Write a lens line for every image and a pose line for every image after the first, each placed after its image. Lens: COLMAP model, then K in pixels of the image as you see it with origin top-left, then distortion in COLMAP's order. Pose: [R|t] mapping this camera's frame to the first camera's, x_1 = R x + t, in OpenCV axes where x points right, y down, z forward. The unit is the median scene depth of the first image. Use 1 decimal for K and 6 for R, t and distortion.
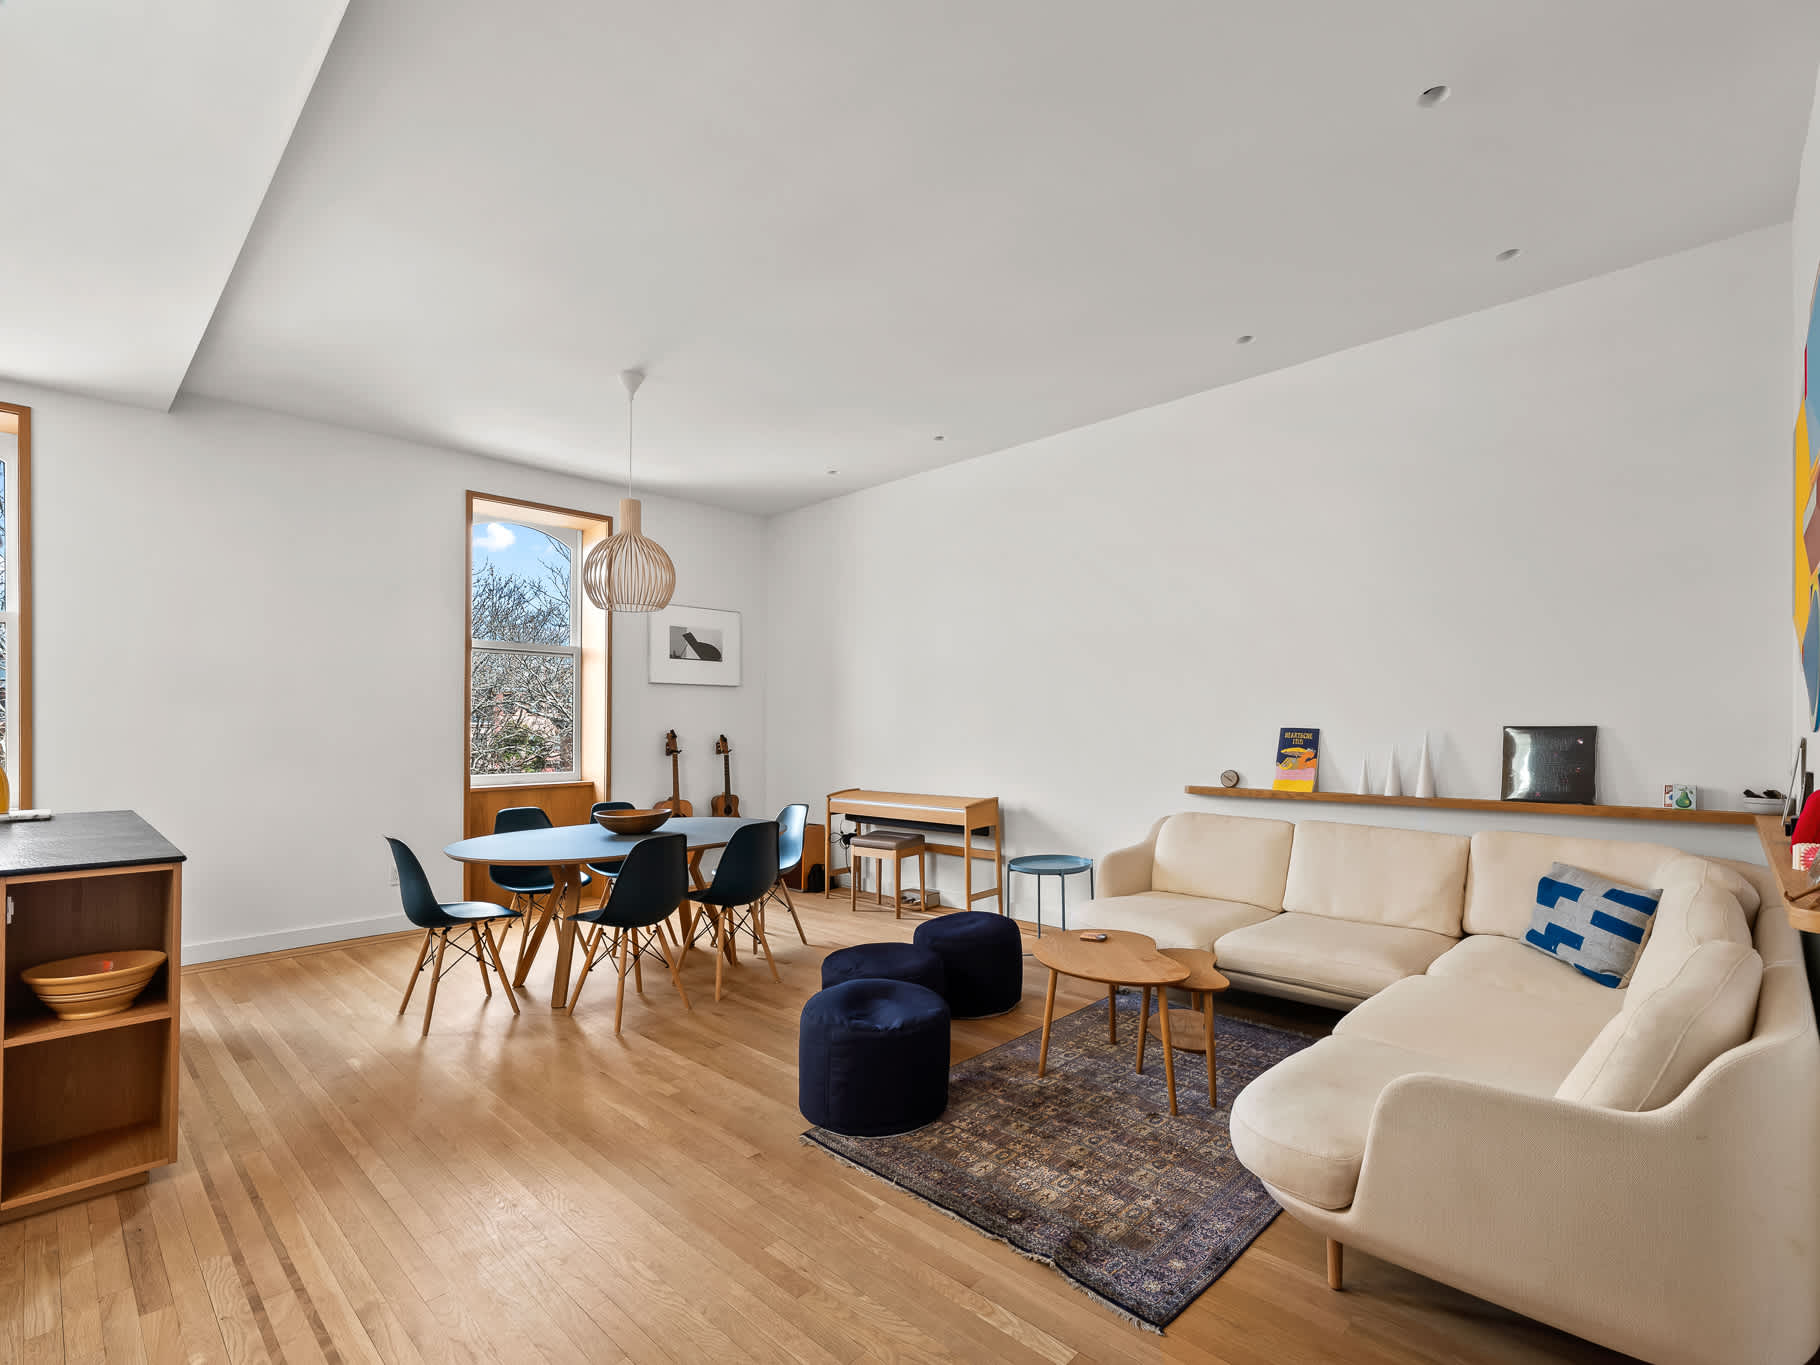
lens RADIAL K [[845.4, 0, 913.2], [0, 845.4, 731.4], [0, 0, 1]] dist [-0.001514, 0.001307]
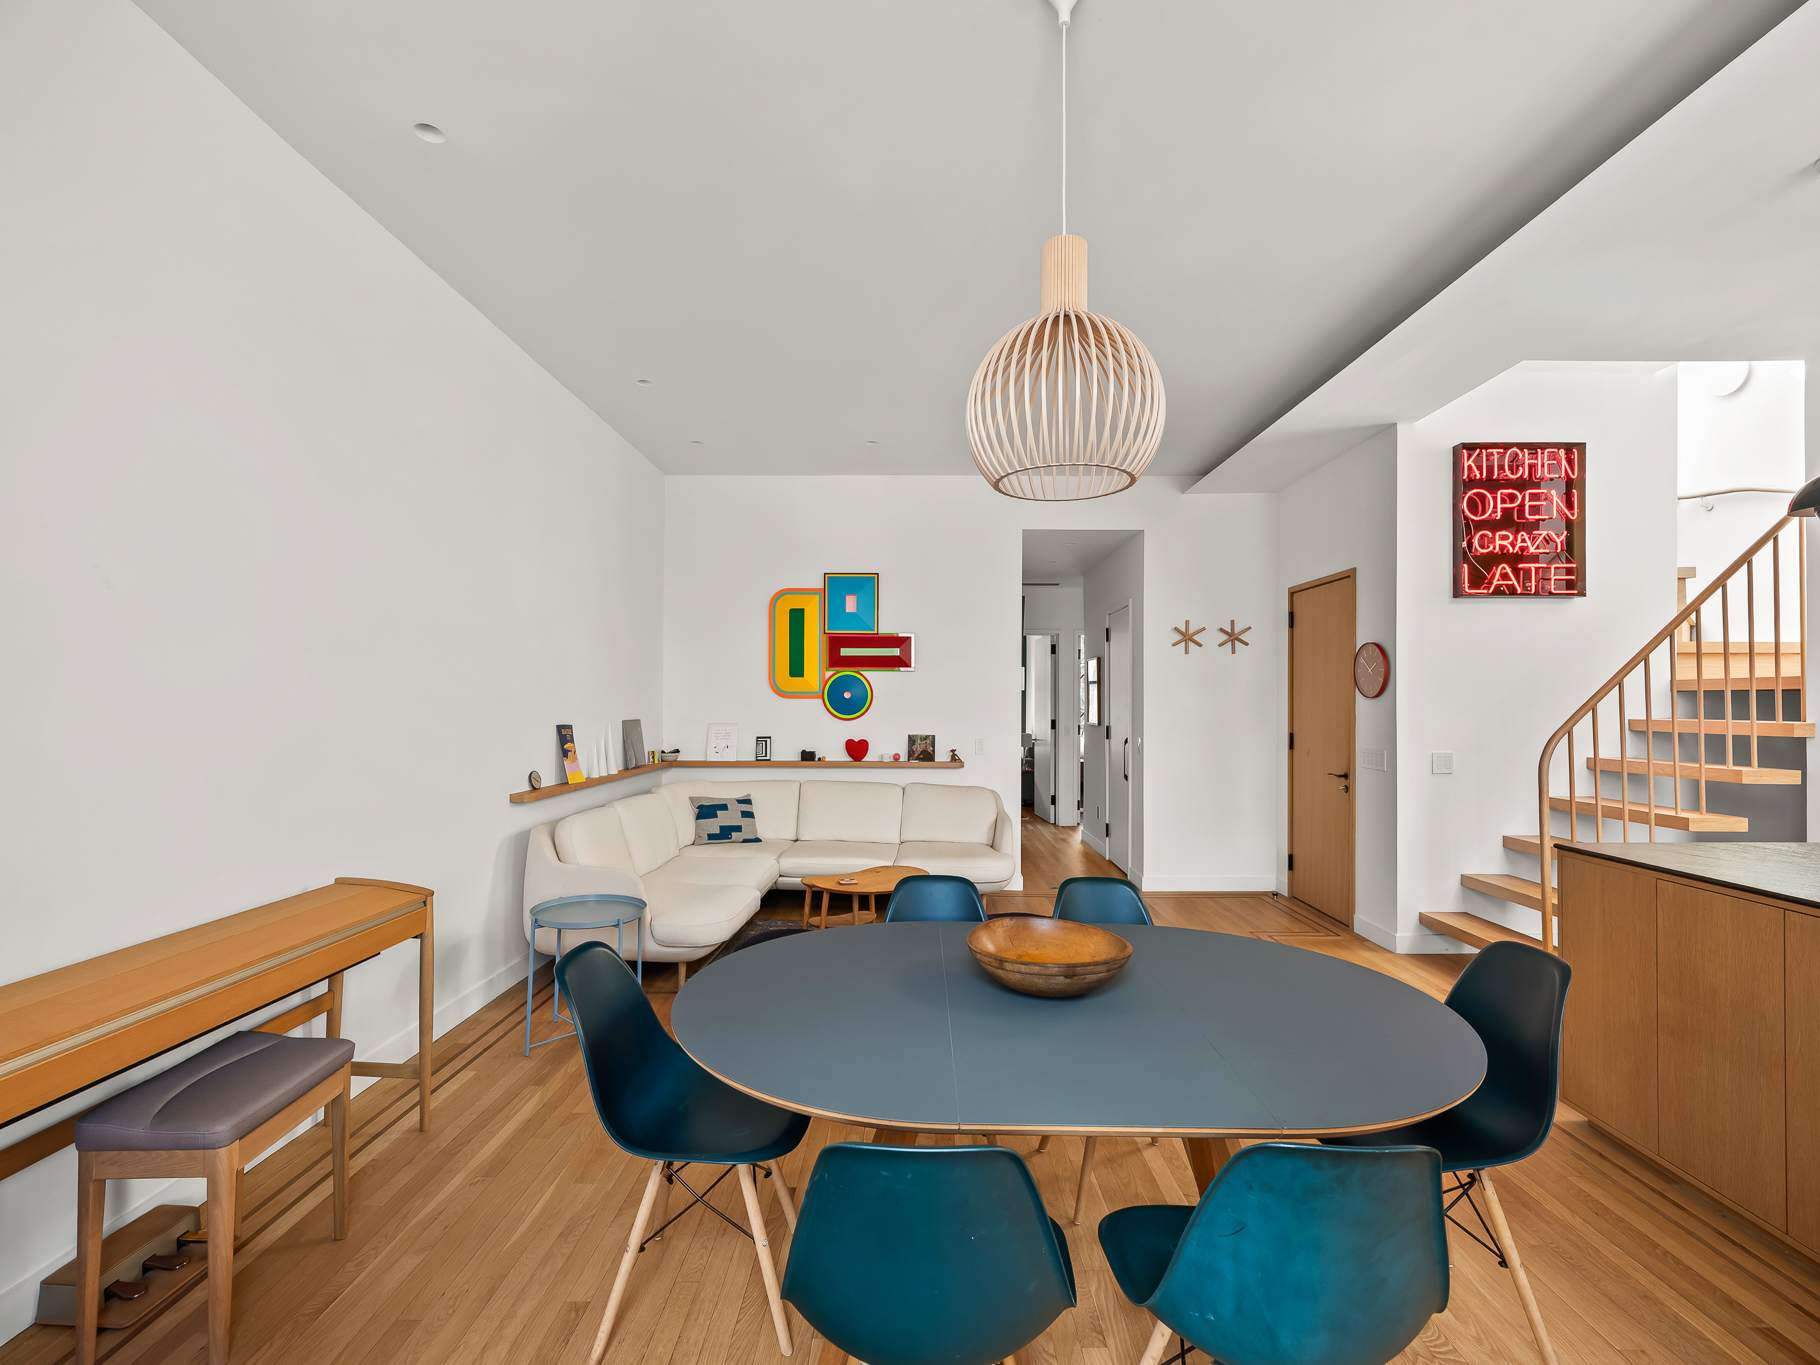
lens RADIAL K [[828.5, 0, 910.0], [0, 828.5, 682.5], [0, 0, 1]] dist [-0.004044, -0.000124]
pose [[-0.686101, 0.023314, 0.727133, -0.653408], [0.006004, 0.999634, -0.026386, -0.029000], [-0.727481, -0.013738, -0.685990, 1.466775]]
